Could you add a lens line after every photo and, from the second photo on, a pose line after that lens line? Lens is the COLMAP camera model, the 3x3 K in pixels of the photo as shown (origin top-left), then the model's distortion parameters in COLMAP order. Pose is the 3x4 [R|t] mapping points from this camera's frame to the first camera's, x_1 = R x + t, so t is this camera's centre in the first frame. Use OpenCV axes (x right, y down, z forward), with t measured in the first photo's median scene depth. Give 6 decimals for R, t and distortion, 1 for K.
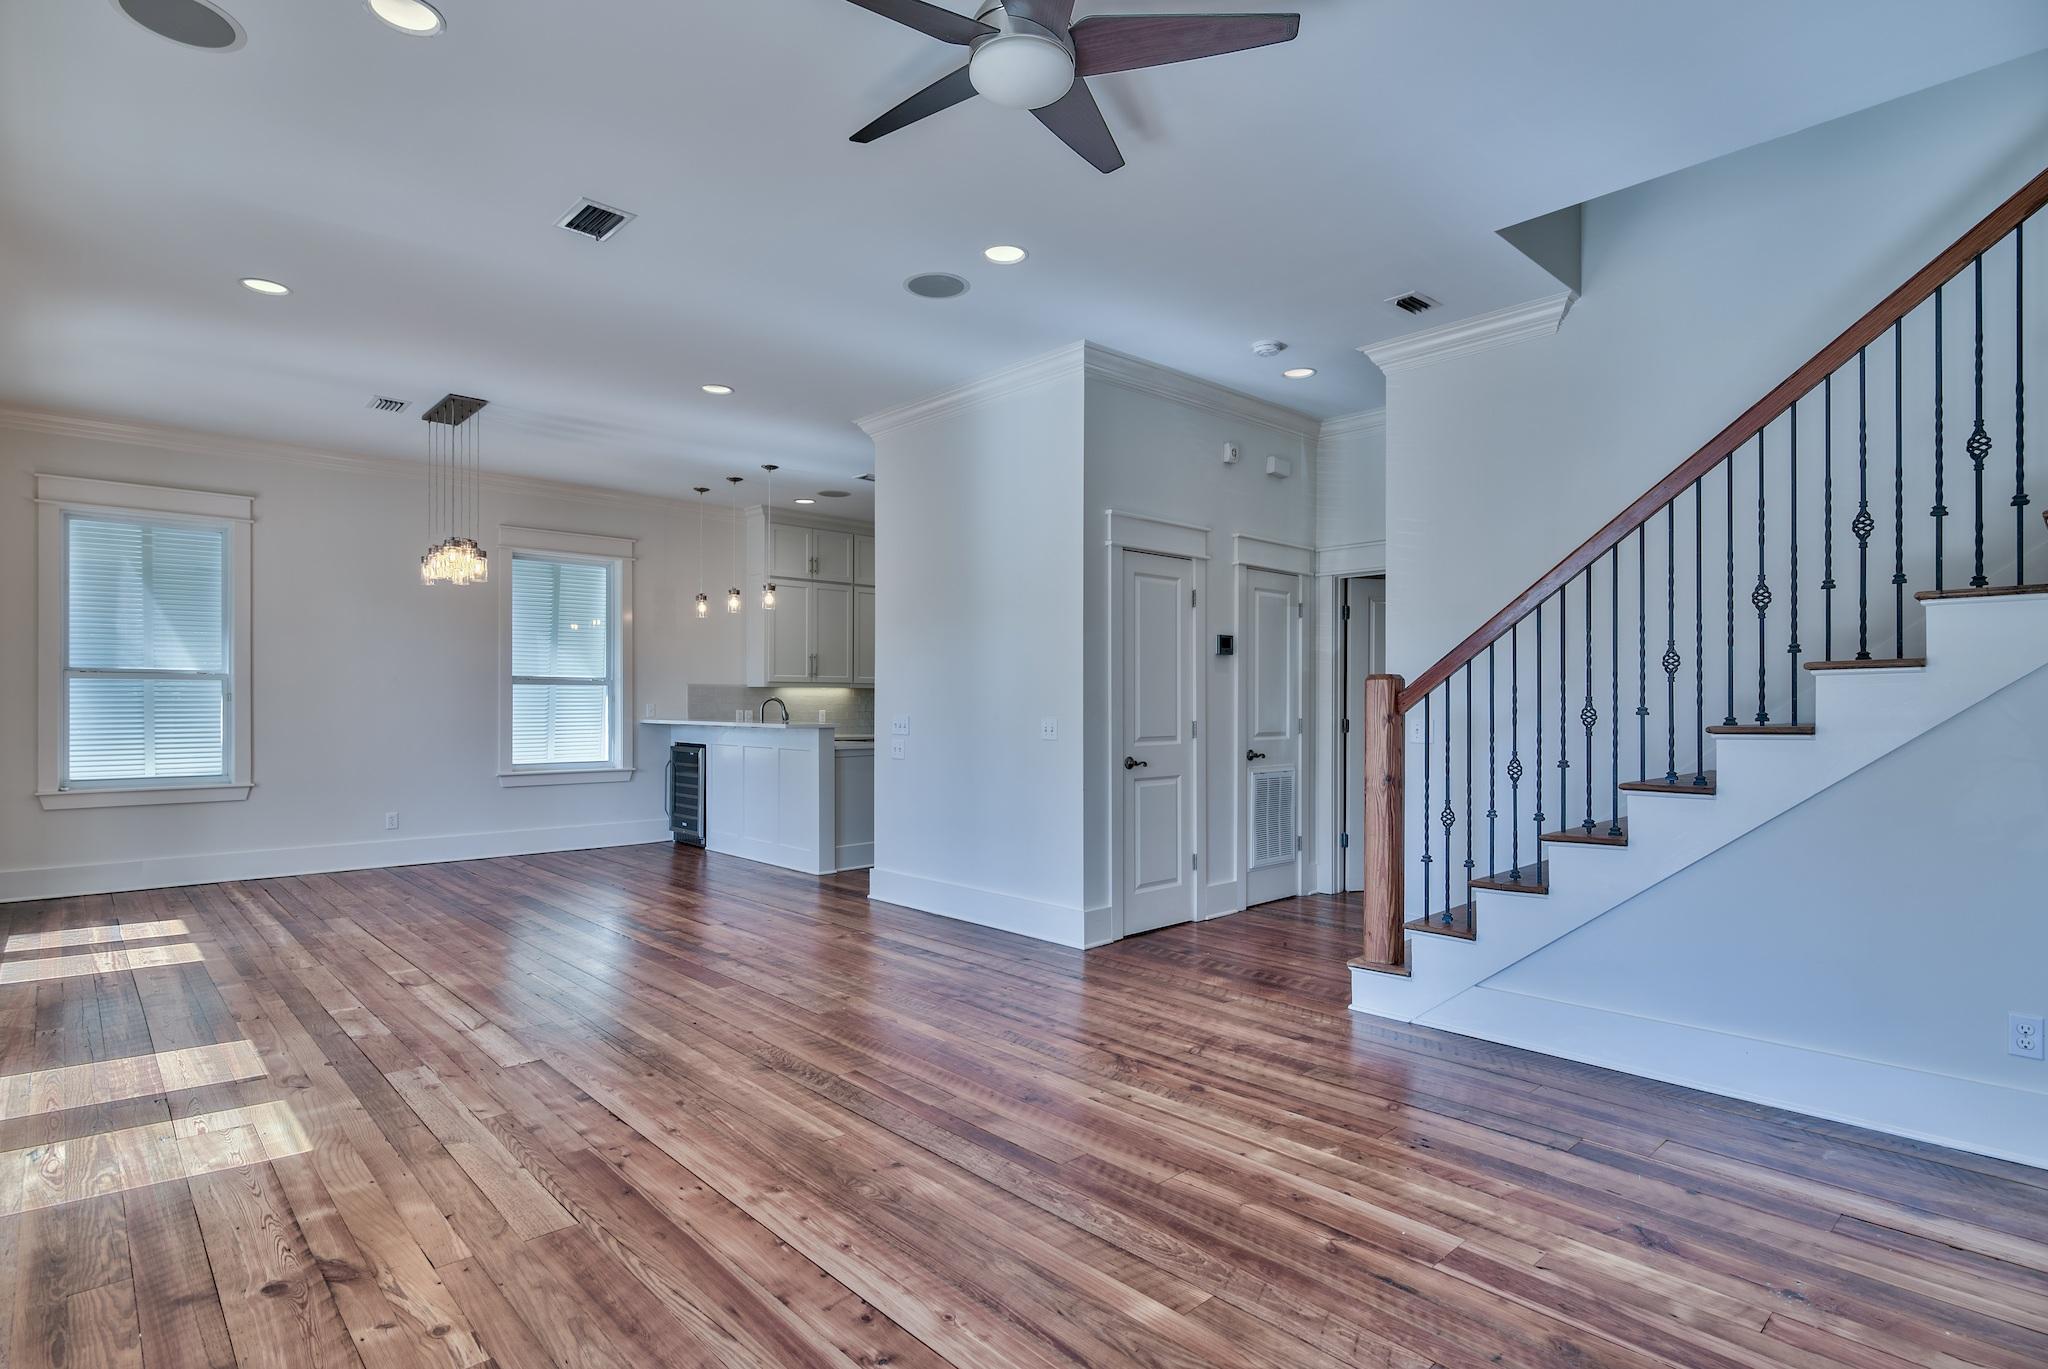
lens RADIAL K [[1052.0, 0, 1026.1], [0, 1052.0, 699.5], [0, 0, 1]] dist [-0.000619, -0.000003]
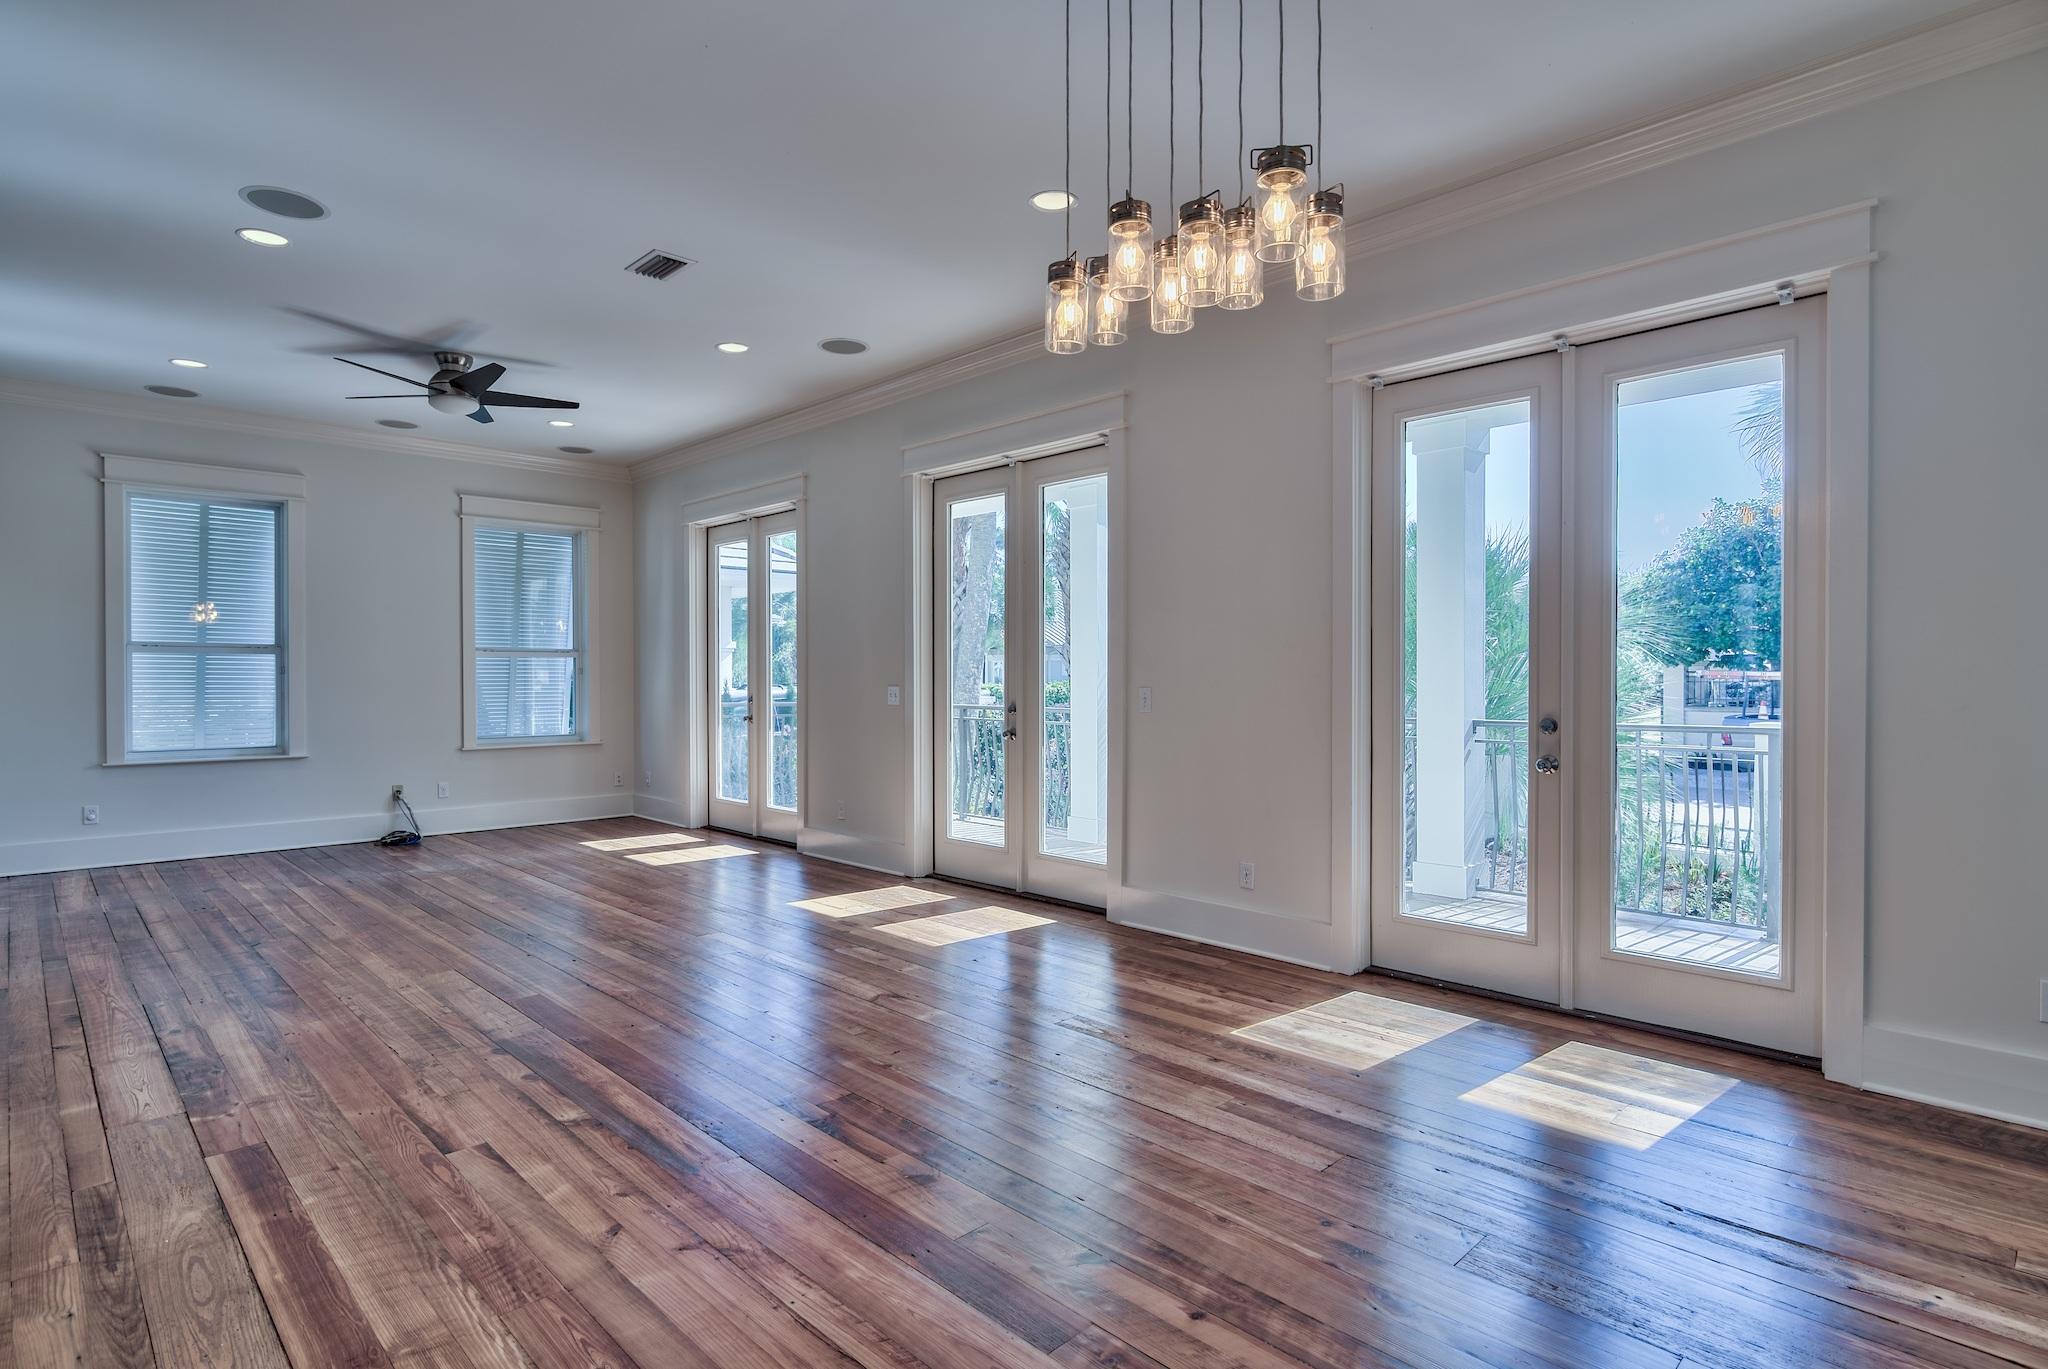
lens RADIAL K [[1031.9, 0, 1024.9], [0, 1031.9, 680.2], [0, 0, 1]] dist [-0.001116, -0.000148]
pose [[-0.999353, 0.000704, -0.035956, -0.782244], [0.000663, 0.999999, 0.001148, 0.009366], [0.035957, 0.001124, -0.999353, 2.189640]]
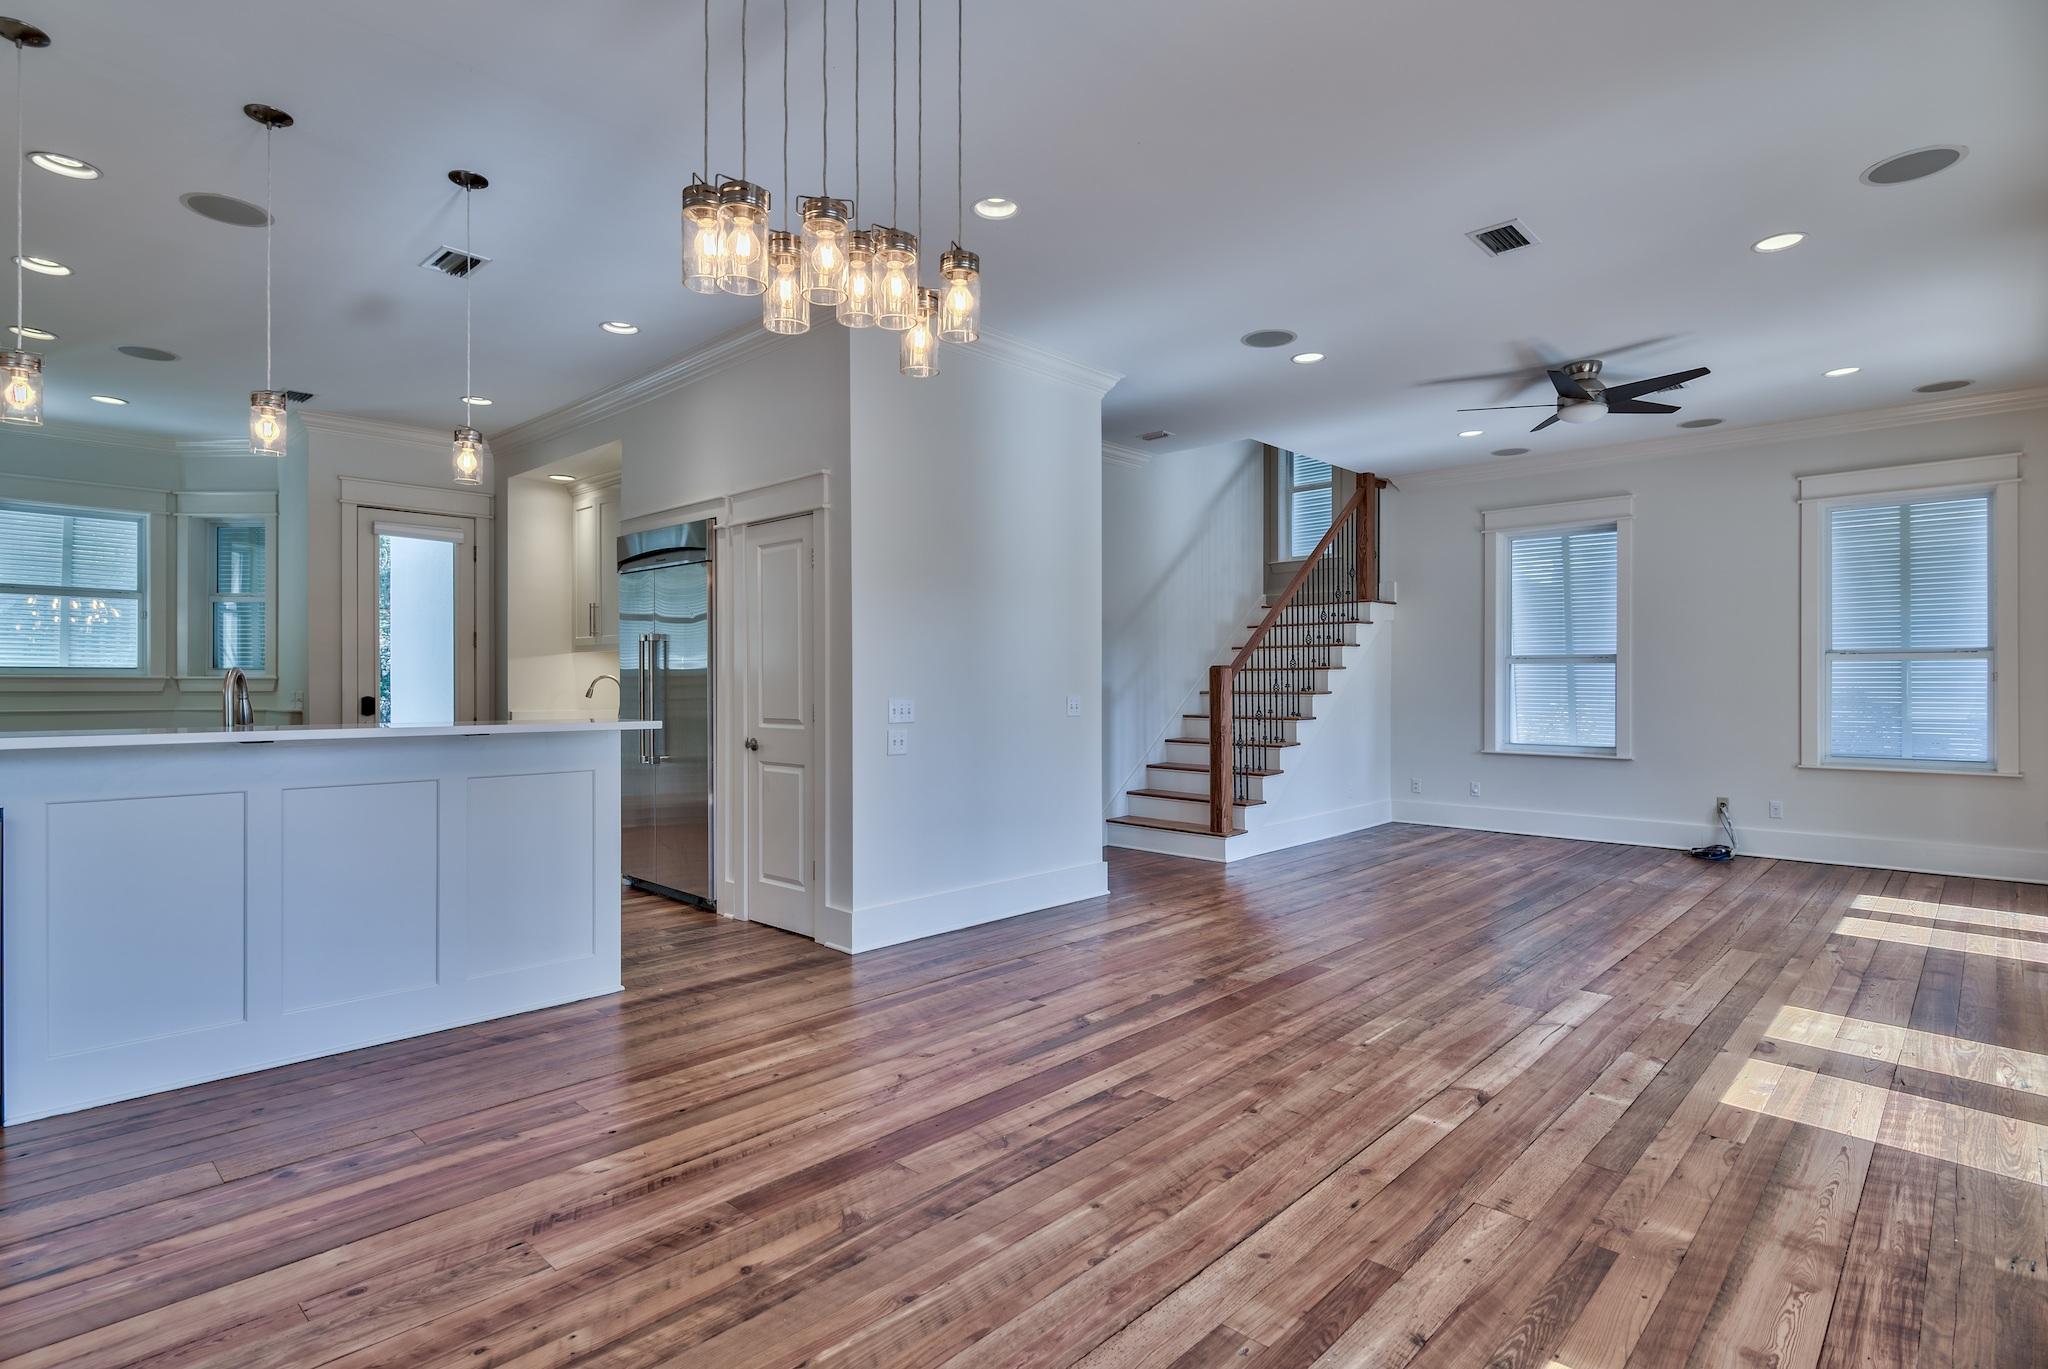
lens RADIAL K [[1031.9, 0, 1024.9], [0, 1031.9, 680.2], [0, 0, 1]] dist [-0.001116, -0.000148]
pose [[-0.070794, 0.002280, 0.997488, -1.448605], [-0.002408, 0.999994, -0.002457, 0.005208], [-0.997488, -0.002576, -0.070788, 1.579072]]
